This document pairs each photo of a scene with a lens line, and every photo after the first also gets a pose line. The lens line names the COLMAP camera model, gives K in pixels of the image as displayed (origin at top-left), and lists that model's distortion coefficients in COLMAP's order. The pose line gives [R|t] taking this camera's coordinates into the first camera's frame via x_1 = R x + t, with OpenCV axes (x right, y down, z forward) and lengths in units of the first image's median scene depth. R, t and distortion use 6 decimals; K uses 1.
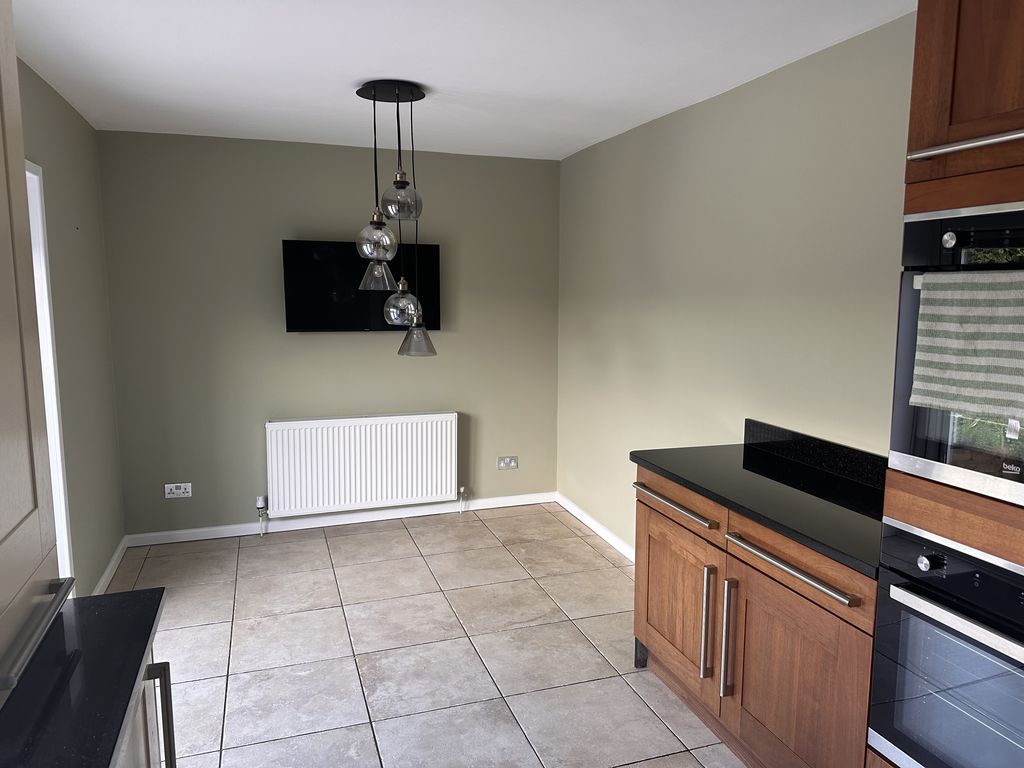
lens RADIAL K [[718.0, 0, 512.1], [0, 718.0, 383.0], [0, 0, 1]] dist [0.115834, -0.182382]
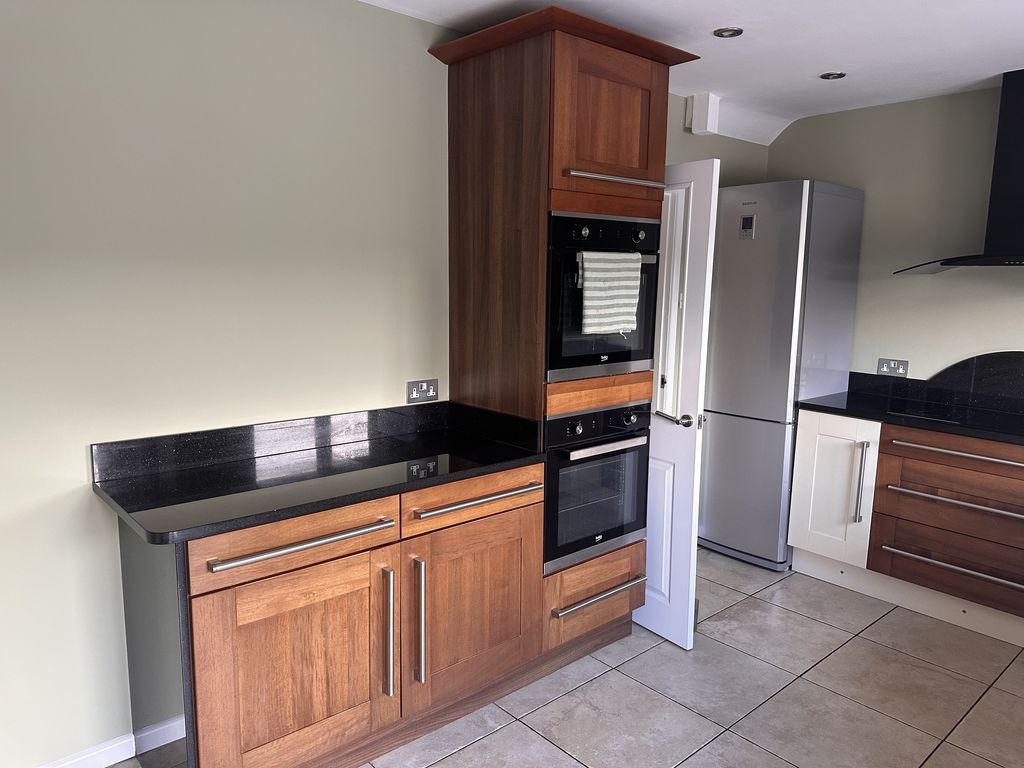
lens RADIAL K [[718.0, 0, 512.1], [0, 718.0, 383.0], [0, 0, 1]] dist [0.115834, -0.182382]
pose [[-0.386545, -0.152527, 0.909570, -0.525813], [0.101098, 0.973279, 0.206175, -0.129338], [-0.916713, 0.171651, -0.360796, 1.077063]]
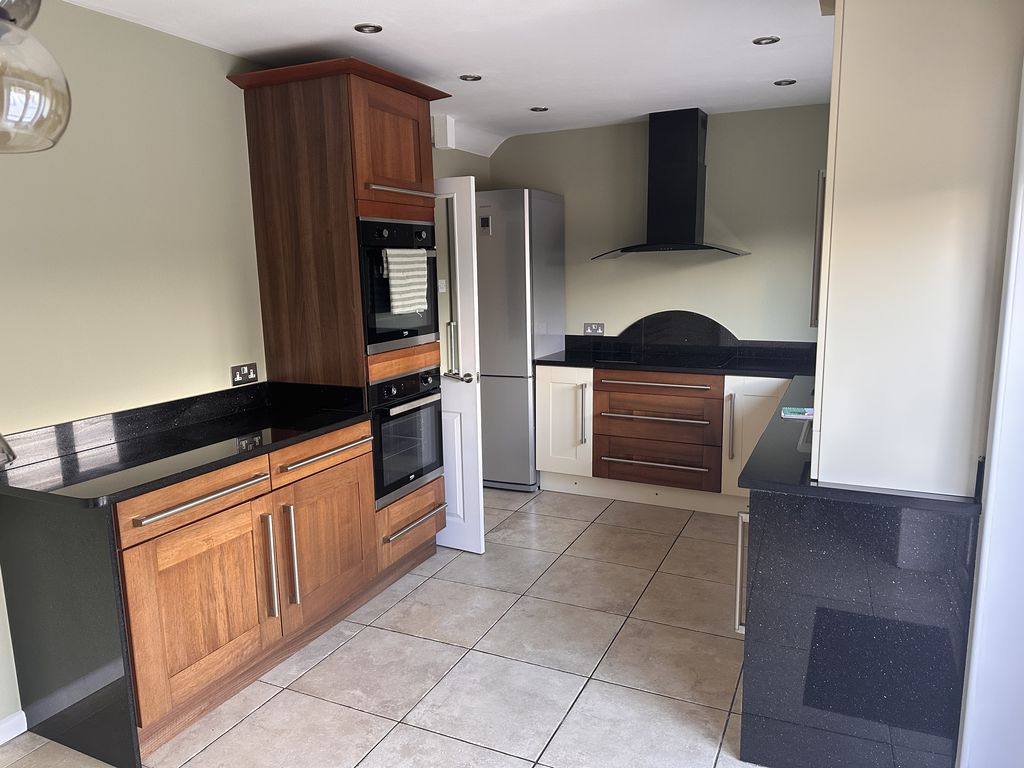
lens RADIAL K [[718.0, 0, 512.1], [0, 718.0, 383.0], [0, 0, 1]] dist [0.115834, -0.182382]
pose [[-0.719197, -0.111863, 0.685743, -0.673381], [0.101409, 0.959486, 0.262875, -0.174170], [-0.687366, 0.258599, -0.678715, 1.353300]]
